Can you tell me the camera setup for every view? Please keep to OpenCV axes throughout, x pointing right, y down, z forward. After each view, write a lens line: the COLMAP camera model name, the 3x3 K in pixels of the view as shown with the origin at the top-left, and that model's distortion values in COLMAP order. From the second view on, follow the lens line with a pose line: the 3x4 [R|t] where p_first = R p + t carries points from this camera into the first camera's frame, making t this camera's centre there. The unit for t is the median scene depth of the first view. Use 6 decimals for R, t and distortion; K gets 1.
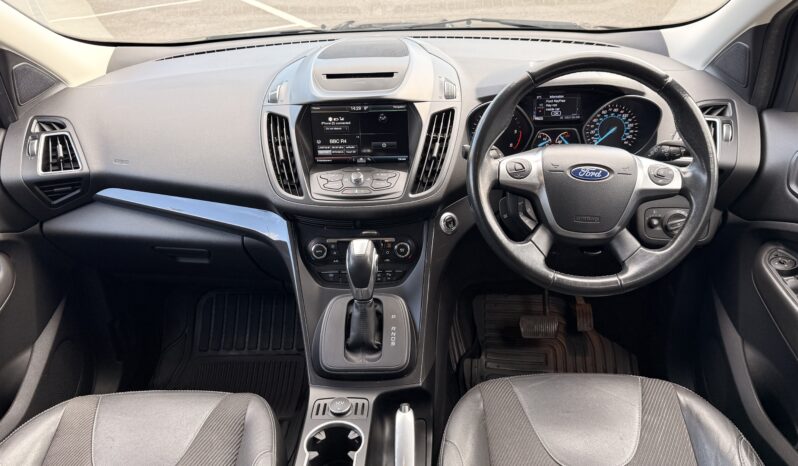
lens RADIAL K [[641.8, 0, 399.0], [0, 641.8, 233.0], [0, 0, 1]] dist [0.009960, 0.000069]
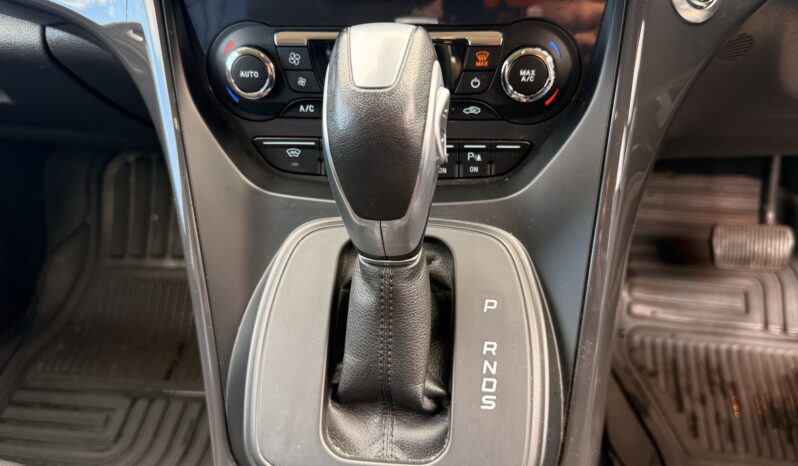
lens RADIAL K [[641.8, 0, 399.0], [0, 641.8, 233.0], [0, 0, 1]] dist [0.009960, 0.000069]
pose [[0.997329, 0.036952, -0.063001, -0.033633], [-0.020170, 0.968375, 0.248683, 0.025452], [0.070198, -0.246748, 0.966534, 0.725388]]
